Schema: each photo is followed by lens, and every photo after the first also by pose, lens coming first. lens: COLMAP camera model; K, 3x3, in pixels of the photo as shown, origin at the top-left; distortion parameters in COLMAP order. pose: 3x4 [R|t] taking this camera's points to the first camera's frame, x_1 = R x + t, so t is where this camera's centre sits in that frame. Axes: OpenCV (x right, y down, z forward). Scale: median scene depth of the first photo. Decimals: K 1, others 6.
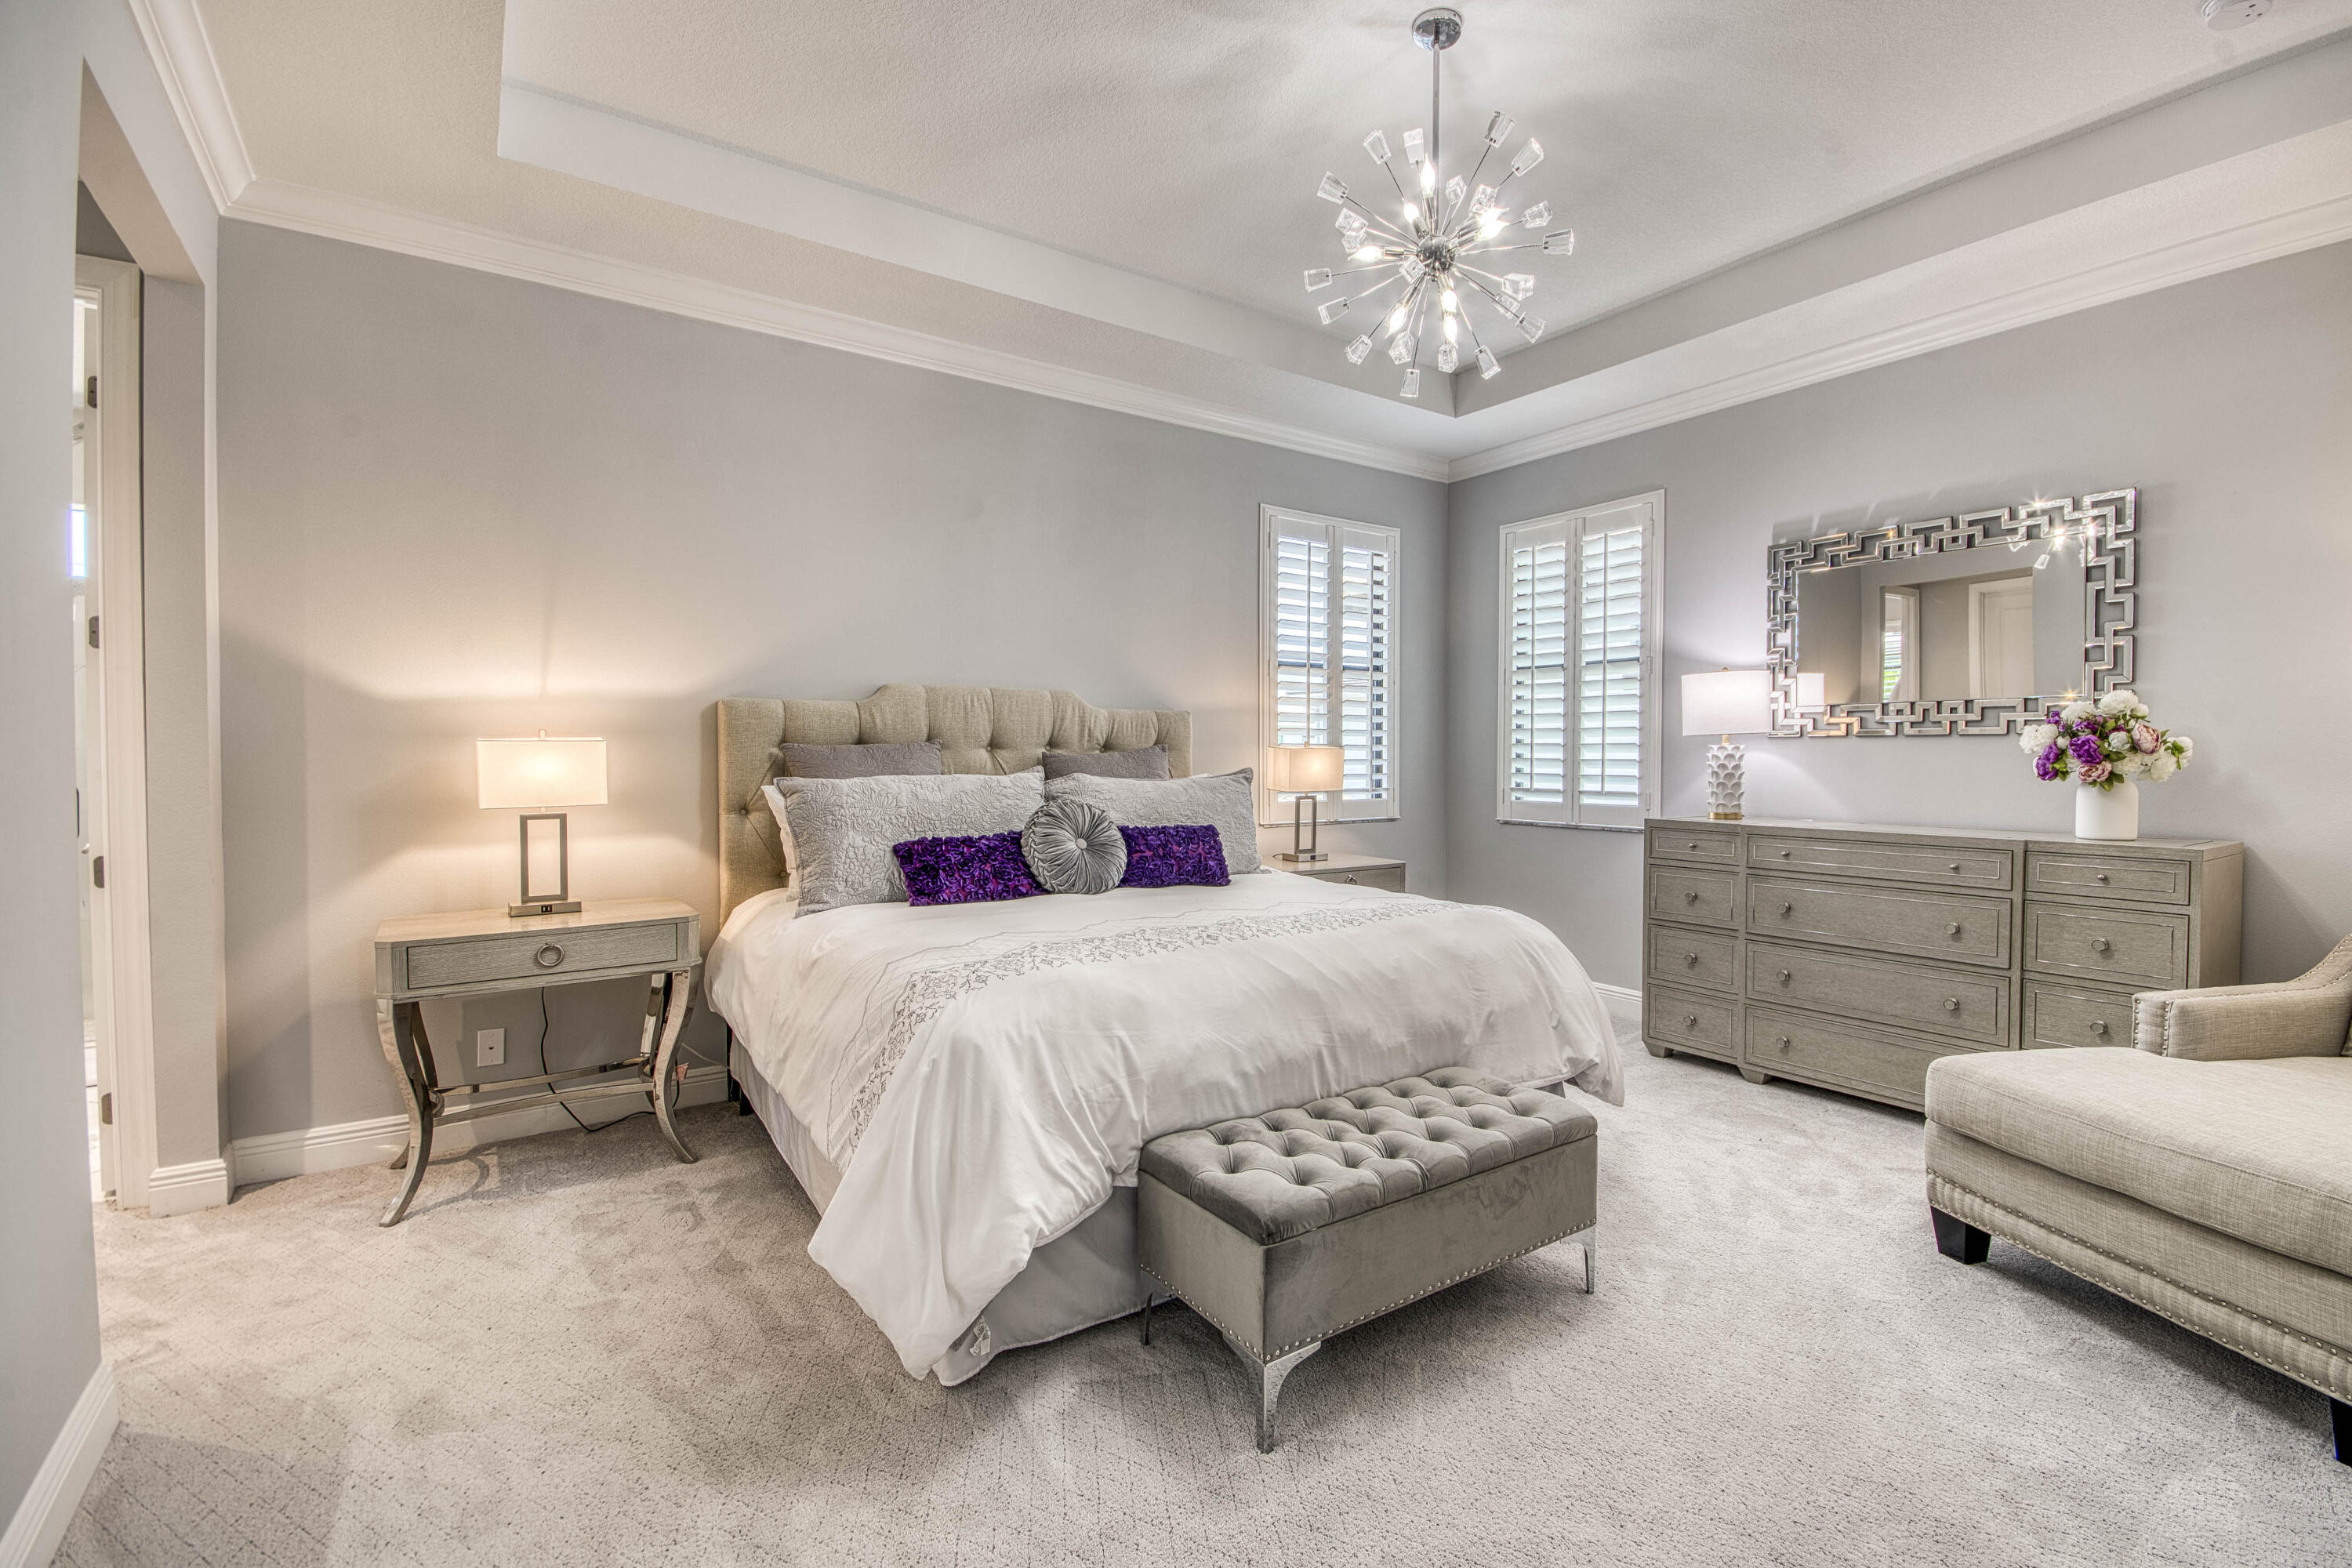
lens RADIAL K [[1045.7, 0, 1176.0], [0, 1045.7, 784.0], [0, 0, 1]] dist [-0.004383, -0.000310]
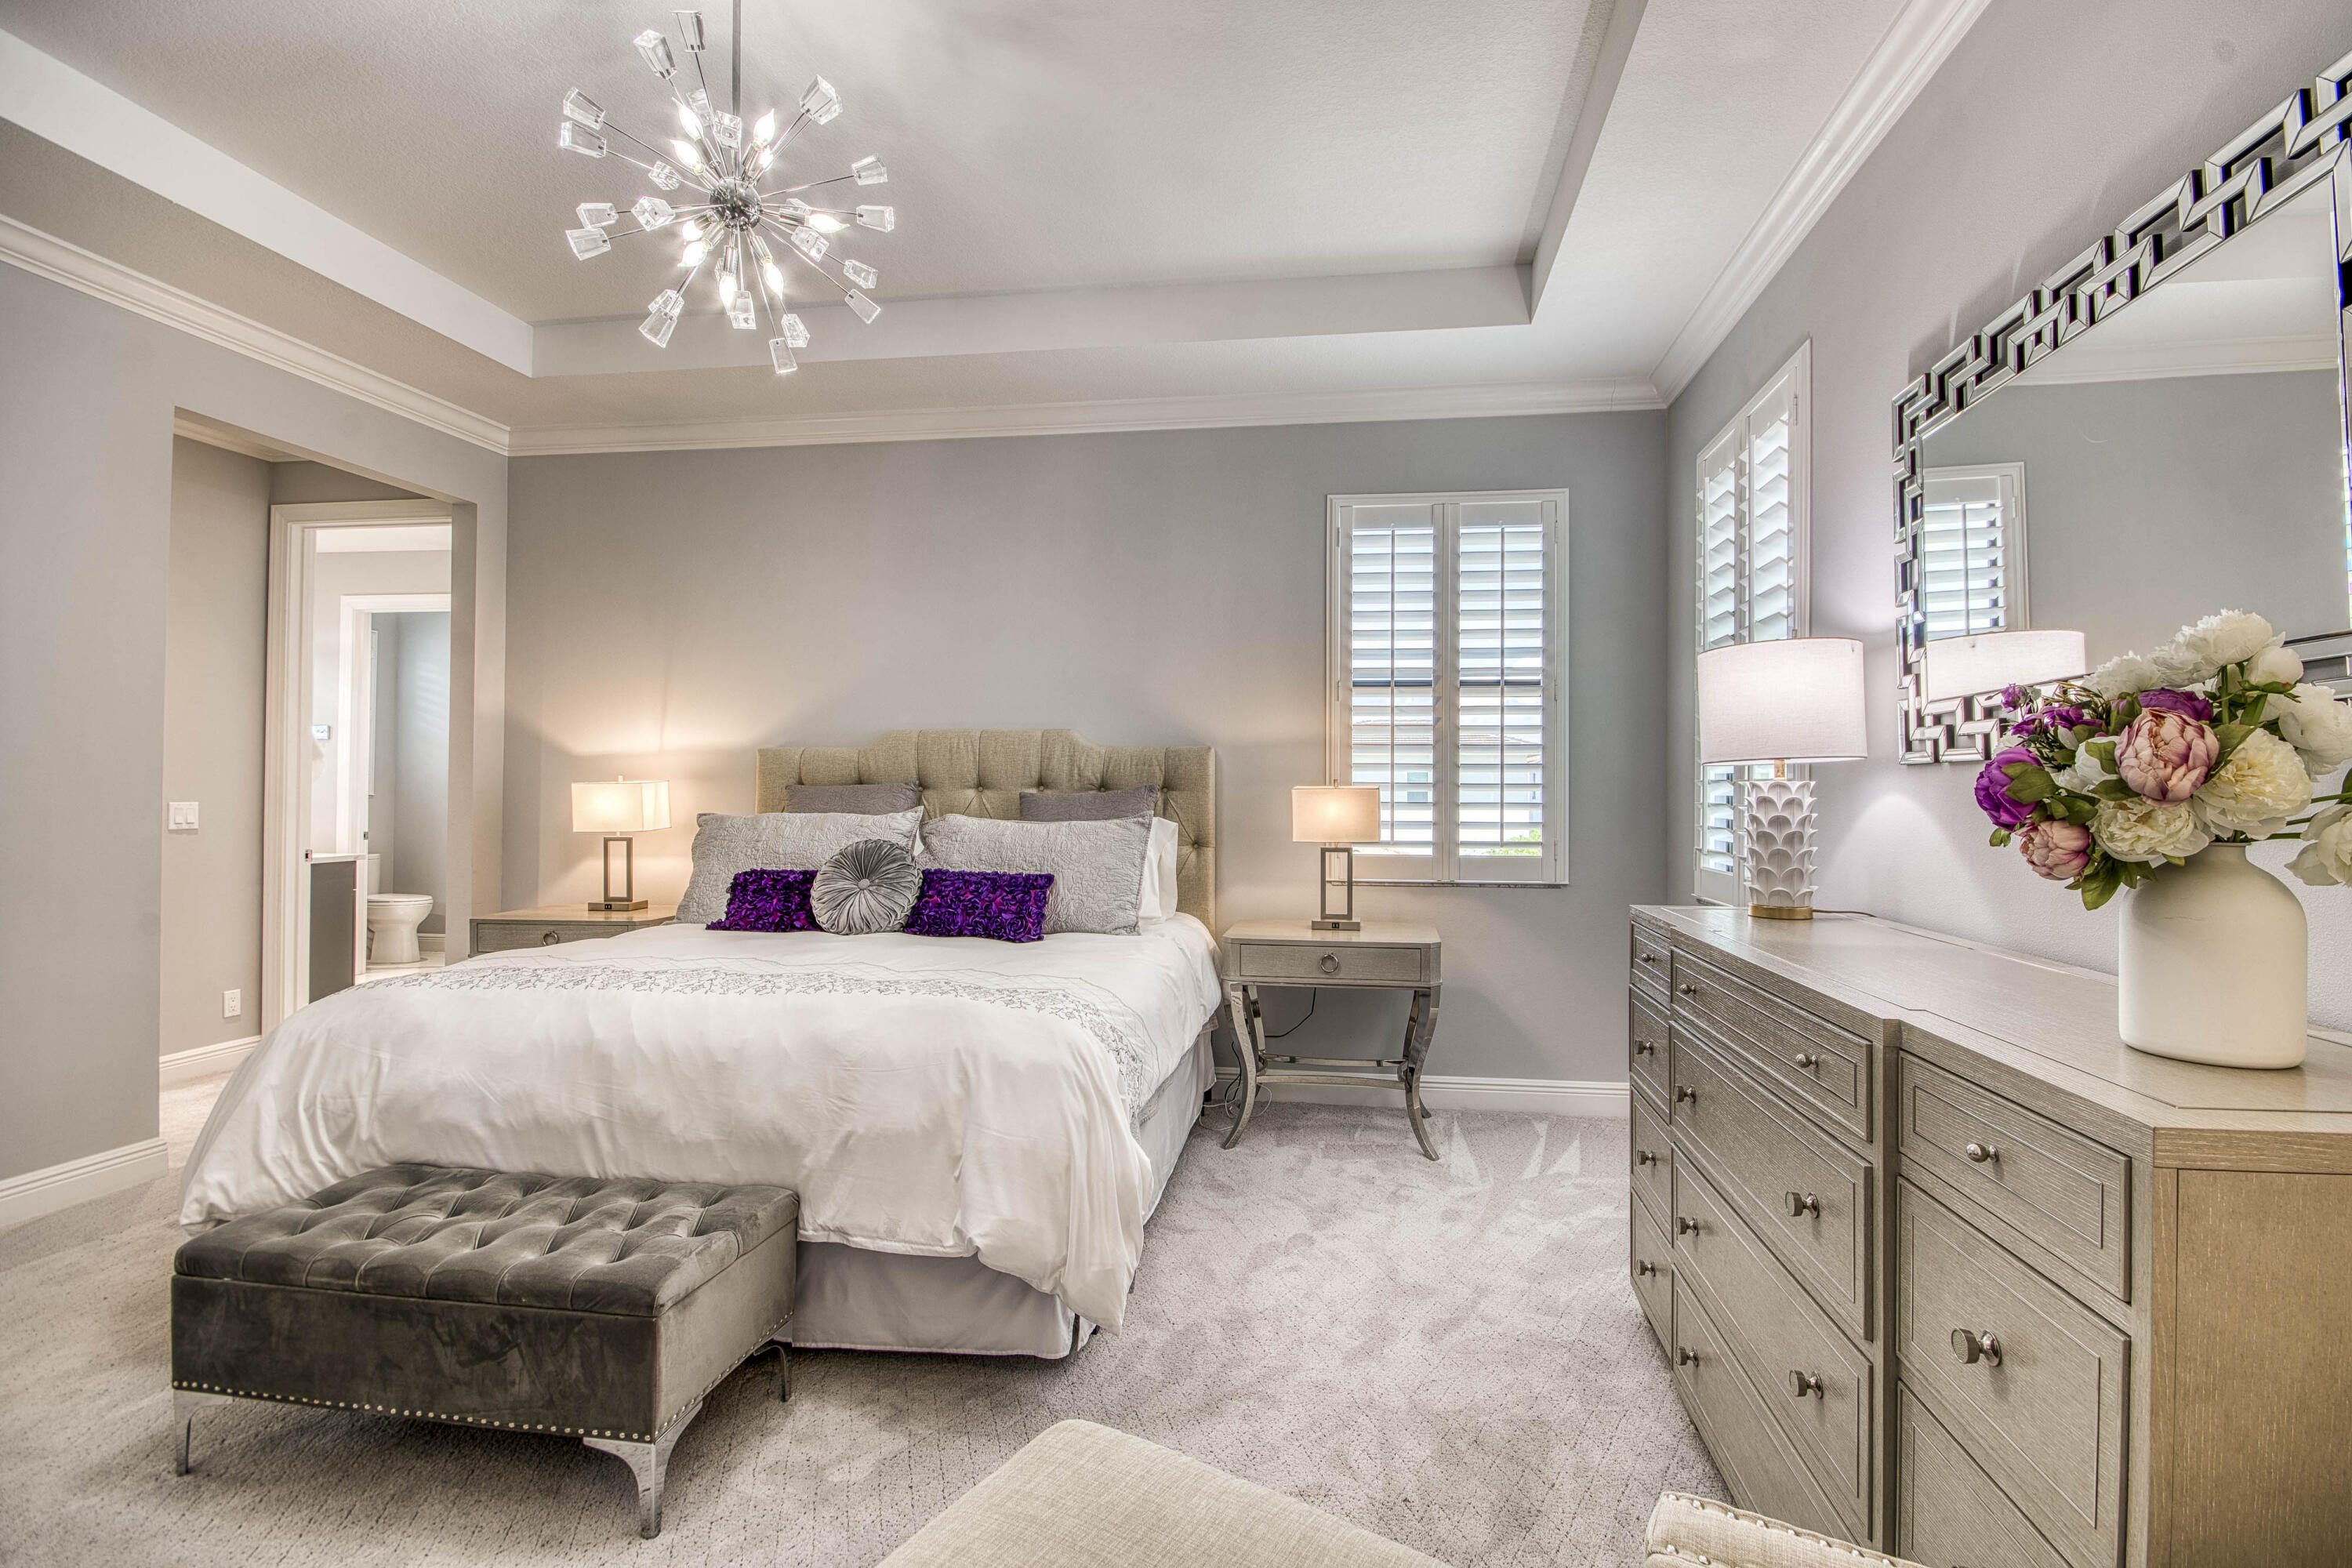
lens RADIAL K [[1023.3, 0, 1233.7], [0, 1023.3, 782.4], [0, 0, 1]] dist [-0.000997, -0.000393]
pose [[0.744300, -0.005754, -0.667820, 0.670592], [-0.021410, 0.999243, -0.032472, -0.012530], [0.667502, 0.038468, 0.743614, 0.412299]]
